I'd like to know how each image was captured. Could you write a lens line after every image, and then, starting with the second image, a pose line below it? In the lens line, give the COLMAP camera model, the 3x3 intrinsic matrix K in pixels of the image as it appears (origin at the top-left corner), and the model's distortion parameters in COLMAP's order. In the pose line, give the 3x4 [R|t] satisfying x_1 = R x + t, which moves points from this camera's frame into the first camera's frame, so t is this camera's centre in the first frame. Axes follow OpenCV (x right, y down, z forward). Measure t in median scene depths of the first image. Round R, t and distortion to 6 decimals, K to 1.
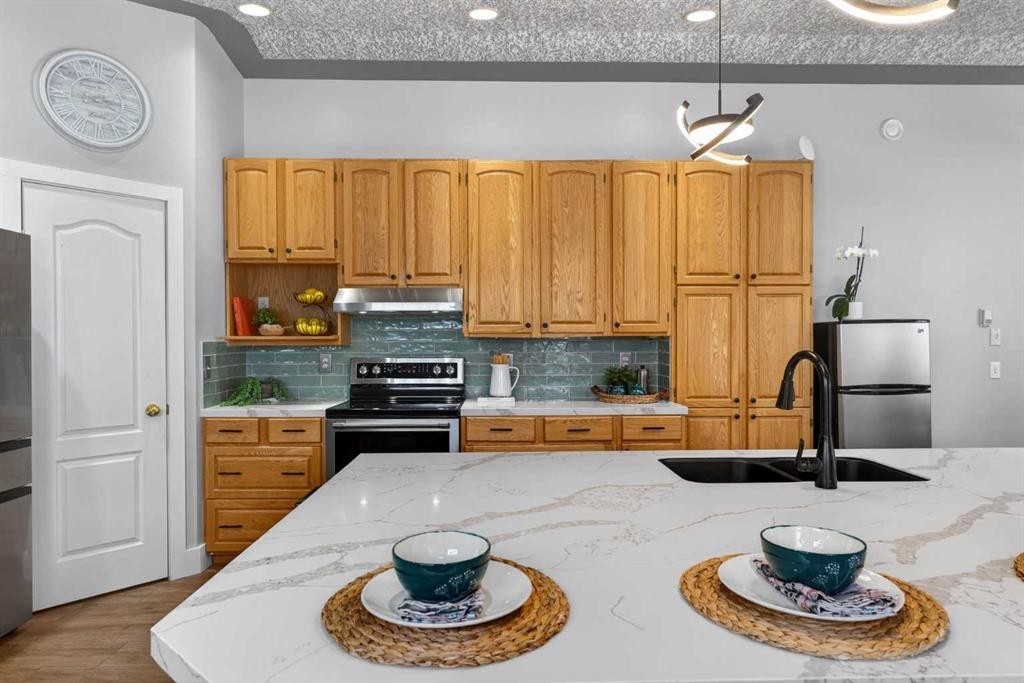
lens RADIAL K [[617.1, 0, 517.4], [0, 617.1, 344.3], [0, 0, 1]] dist [0.004442, 0.000771]
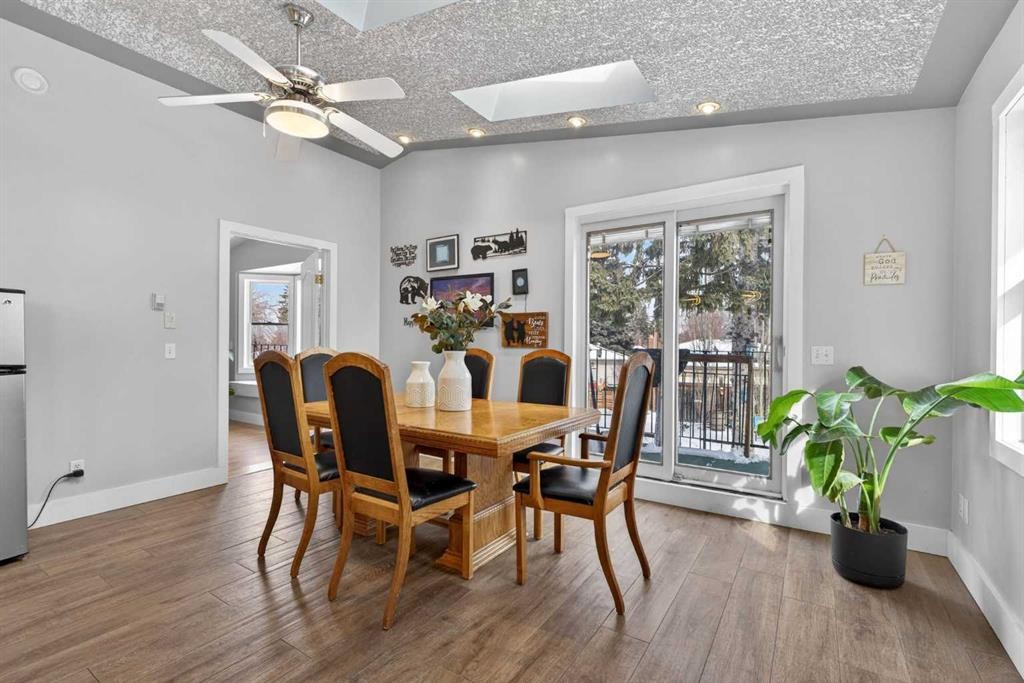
lens RADIAL K [[459.0, 0, 510.7], [0, 459.0, 348.0], [0, 0, 1]] dist [-0.000692, 0.000705]
pose [[0.570540, 0.001857, 0.821267, 0.520076], [-0.003288, 0.999995, 0.000023, 0.038992], [-0.821263, -0.002714, 0.570543, 0.064242]]
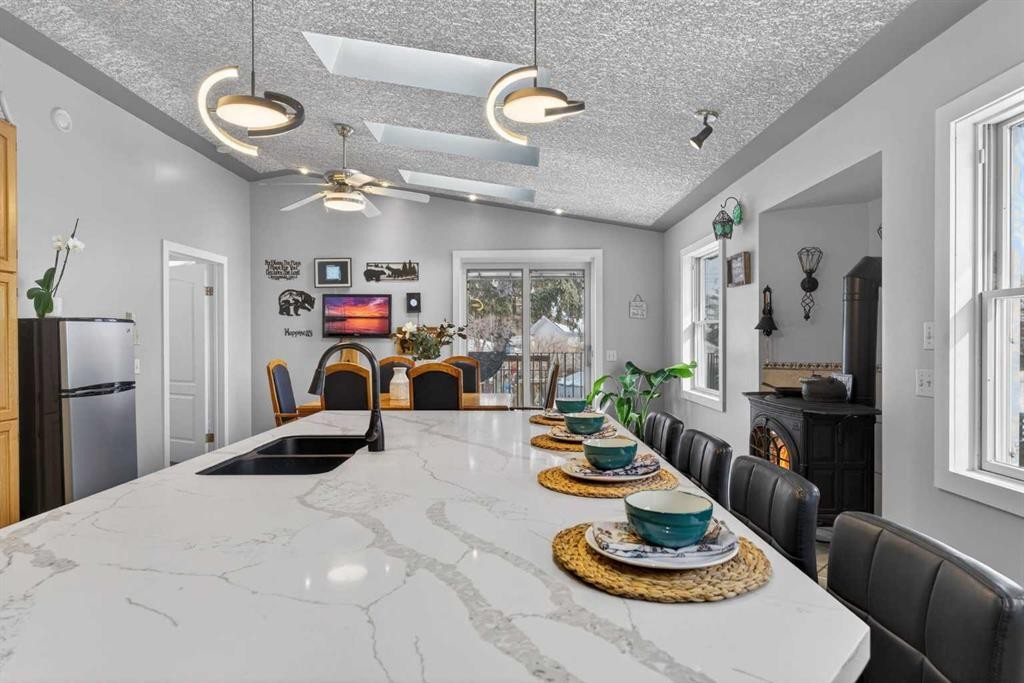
lens RADIAL K [[587.7, 0, 507.1], [0, 587.7, 344.0], [0, 0, 1]] dist [-0.017622, 0.008776]
pose [[0.033515, -0.001670, 0.999437, -0.310089], [0.013207, 0.999912, 0.001228, 0.008820], [-0.999351, 0.013158, 0.033534, 0.322342]]
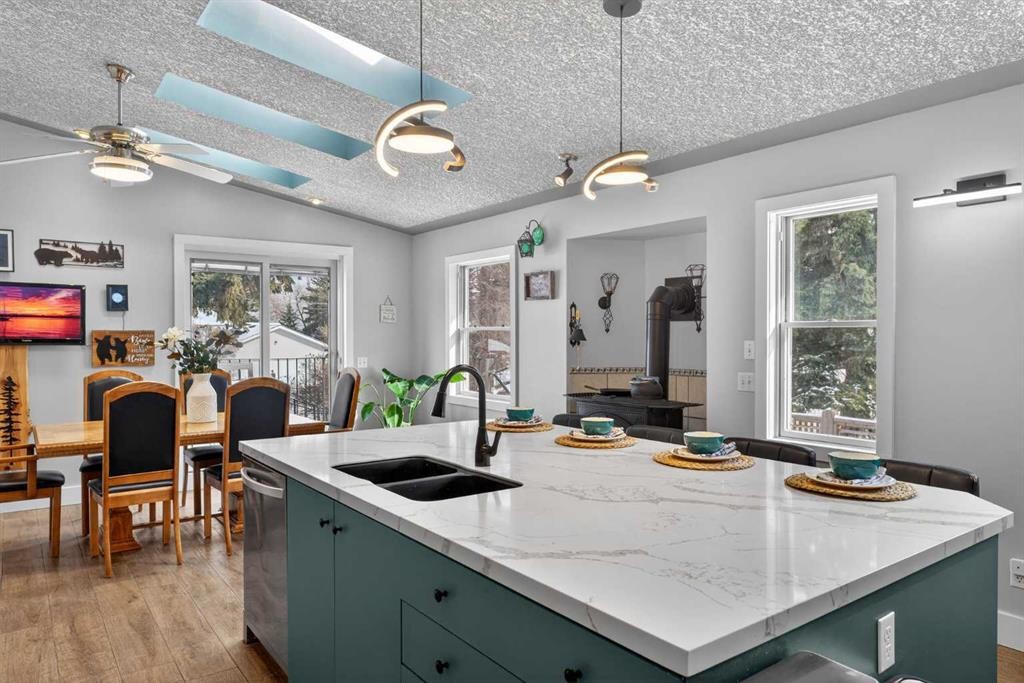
lens RADIAL K [[682.7, 0, 520.0], [0, 682.7, 344.3], [0, 0, 1]] dist [0.002356, 0.000472]
pose [[-0.581394, -0.004710, 0.813609, -0.342187], [0.011972, 0.999825, 0.014343, -0.022078], [-0.813534, 0.018079, -0.581236, 0.807832]]
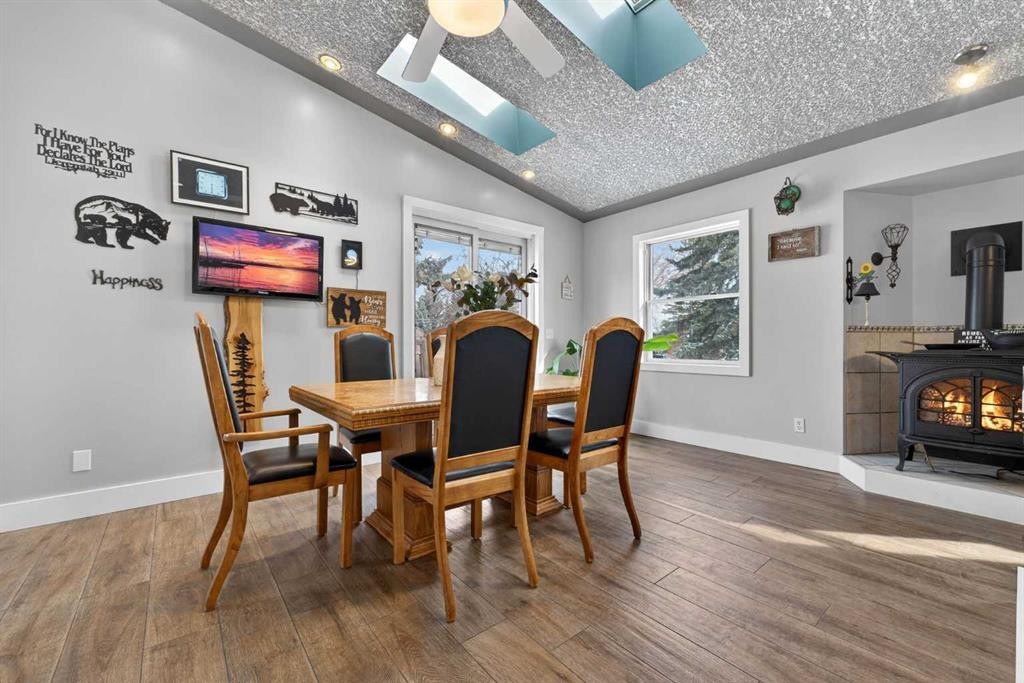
lens RADIAL K [[417.1, 0, 515.6], [0, 417.1, 345.1], [0, 0, 1]] dist [0.003167, -0.000509]
pose [[-0.618994, 0.003024, 0.785390, 0.506355], [0.012004, 0.999912, 0.005611, 0.074234], [-0.785304, 0.012901, -0.618976, 0.926048]]
